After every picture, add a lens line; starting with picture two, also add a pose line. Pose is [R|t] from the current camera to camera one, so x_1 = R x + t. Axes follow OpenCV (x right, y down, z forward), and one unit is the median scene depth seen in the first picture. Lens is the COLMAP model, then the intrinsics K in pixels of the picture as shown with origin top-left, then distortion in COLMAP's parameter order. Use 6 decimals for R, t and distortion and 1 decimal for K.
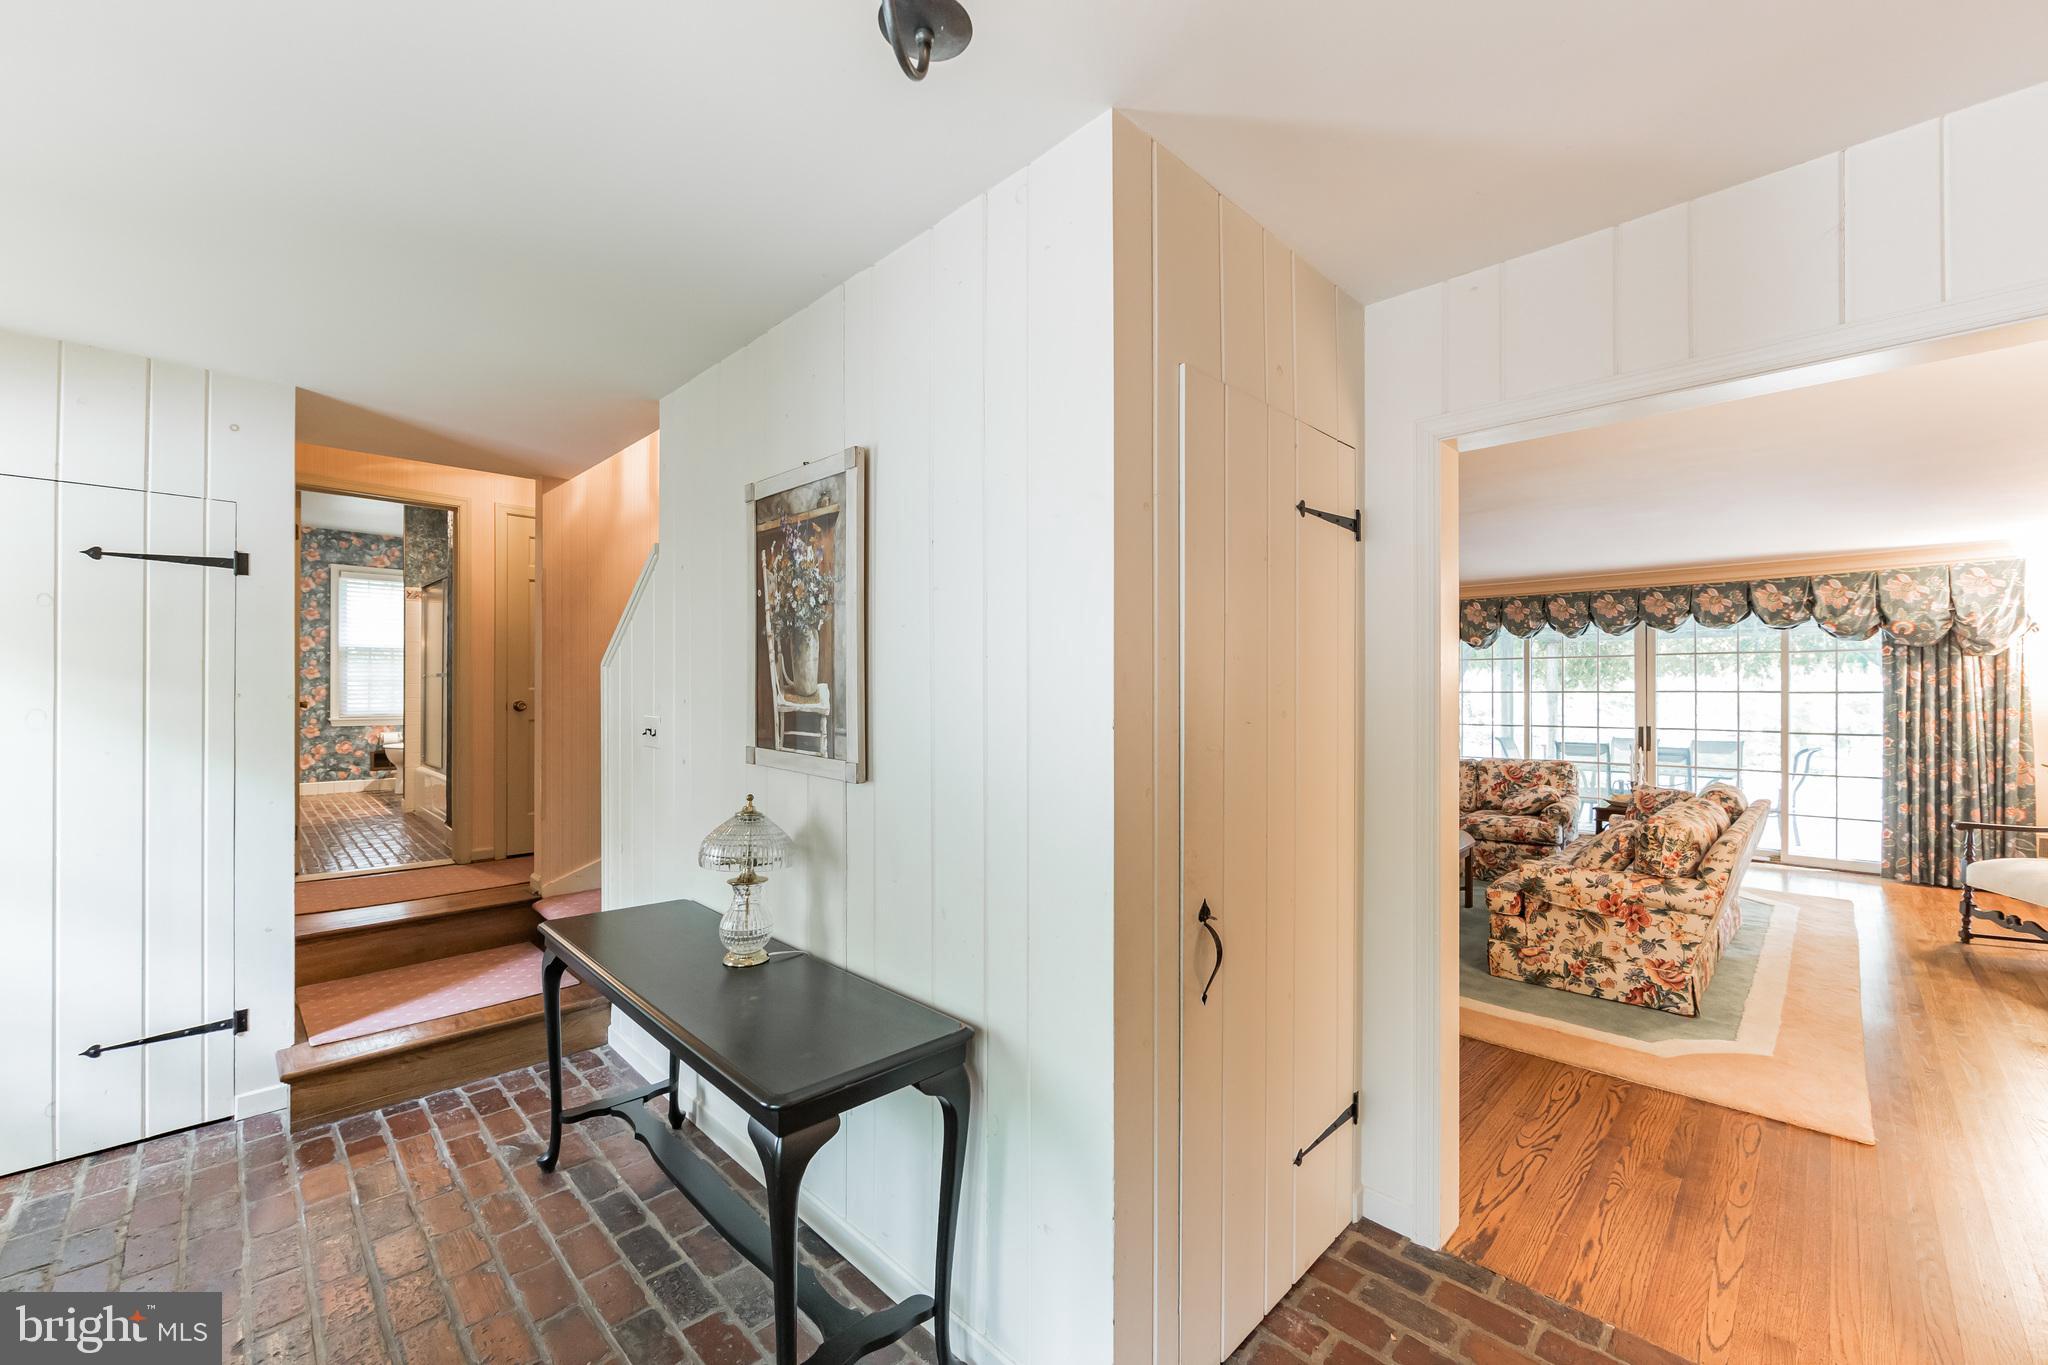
lens RADIAL K [[801.2, 0, 1027.4], [0, 801.2, 688.1], [0, 0, 1]] dist [-0.007904, -0.000449]
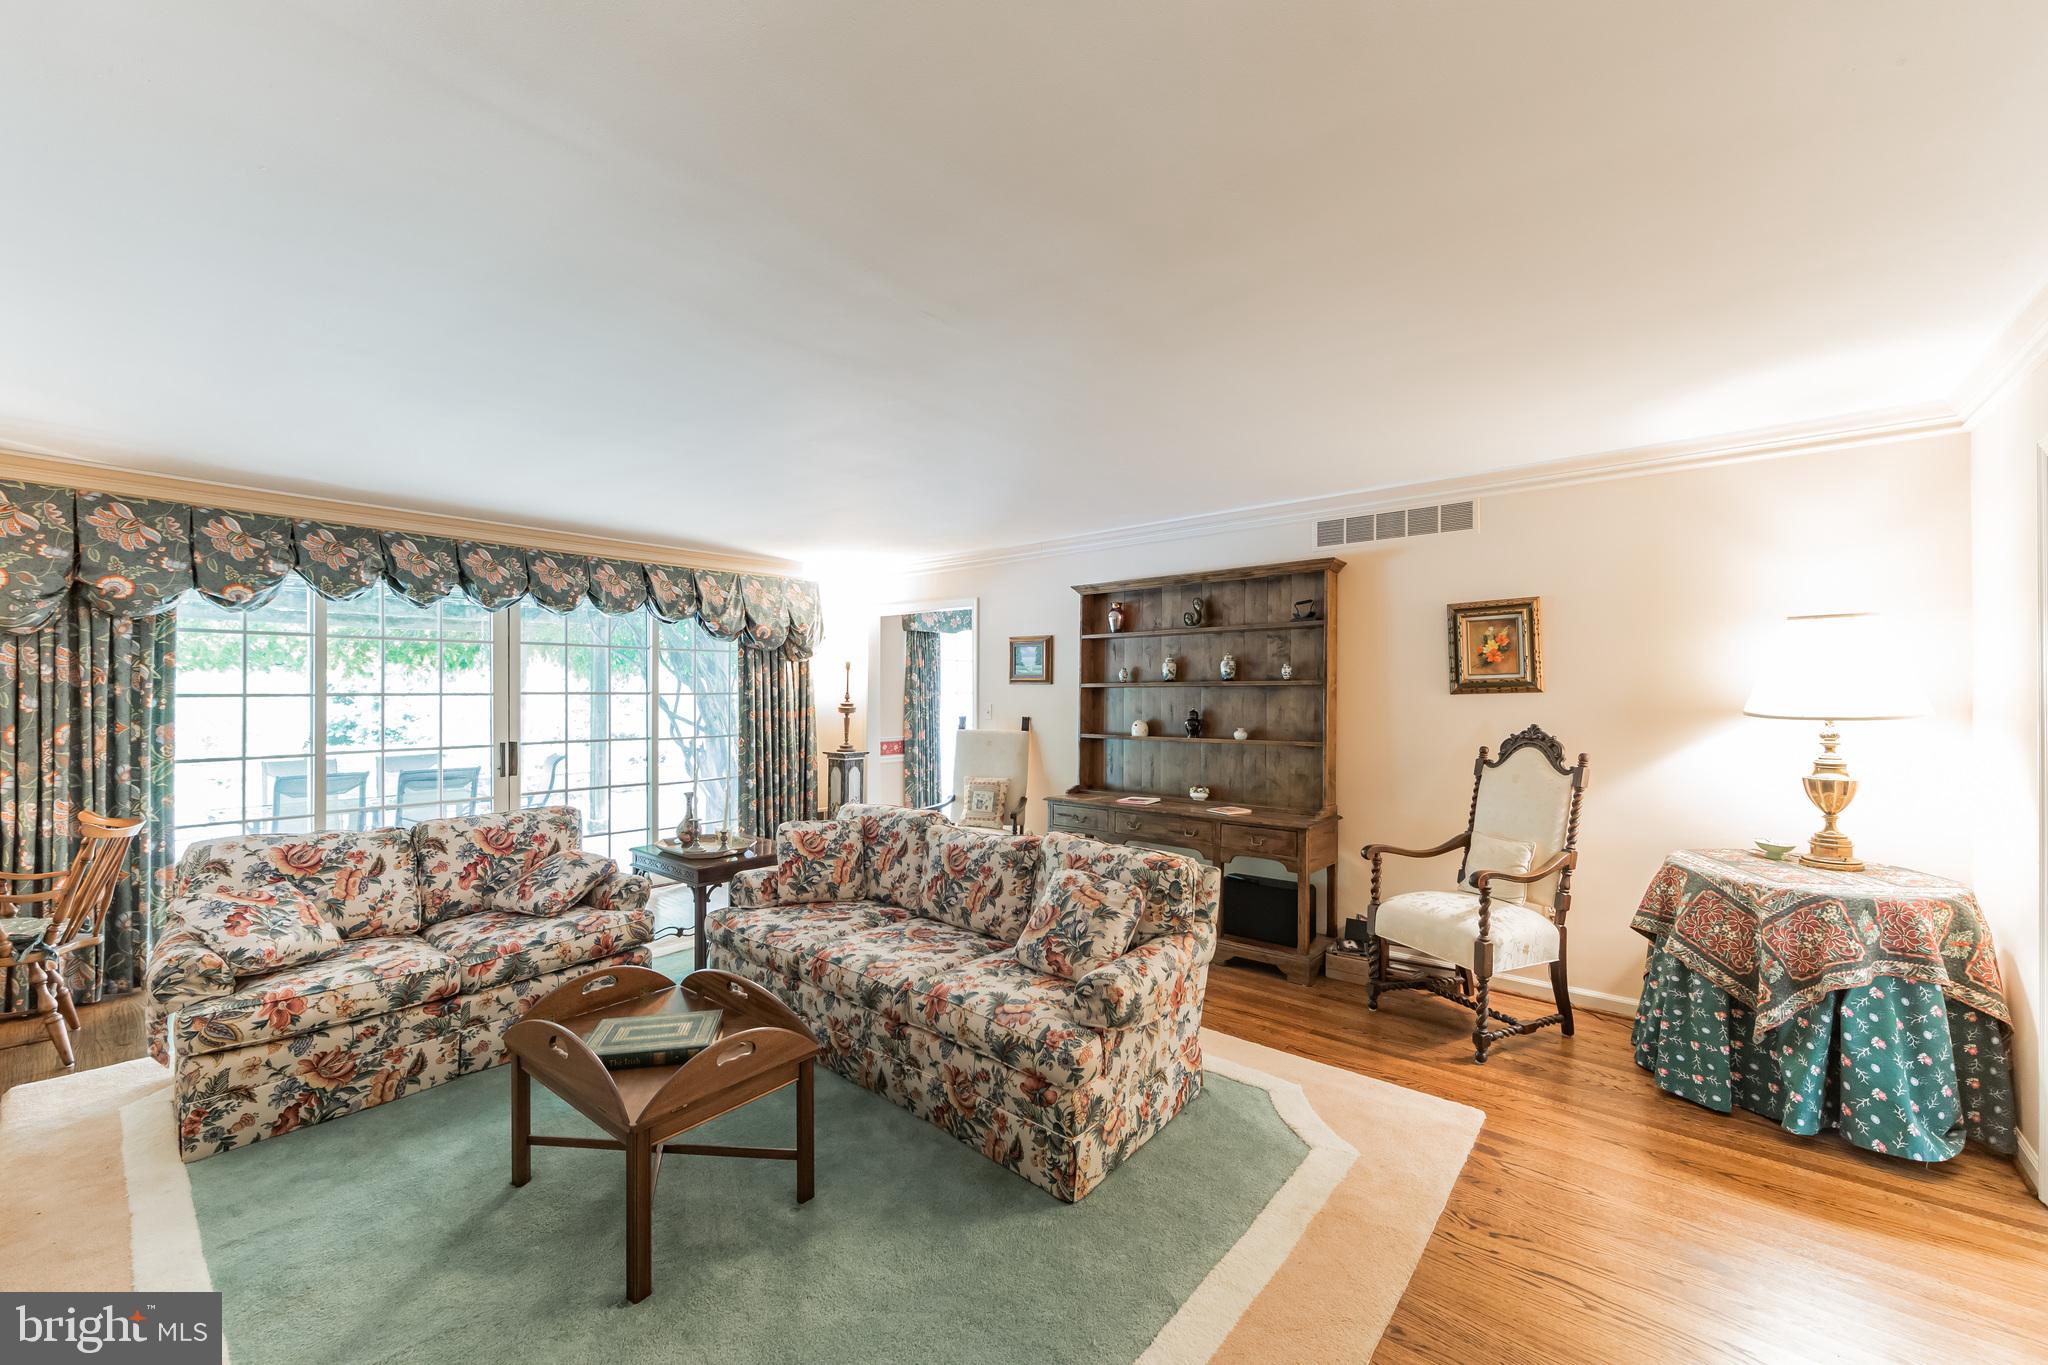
lens RADIAL K [[801.2, 0, 1029.4], [0, 801.2, 681.7], [0, 0, 1]] dist [-0.007904, -0.000449]
pose [[-0.100183, 0.011598, 0.994901, 0.016281], [-0.003853, 0.999920, -0.012045, 0.001003], [-0.994962, -0.005040, -0.100130, 0.747083]]
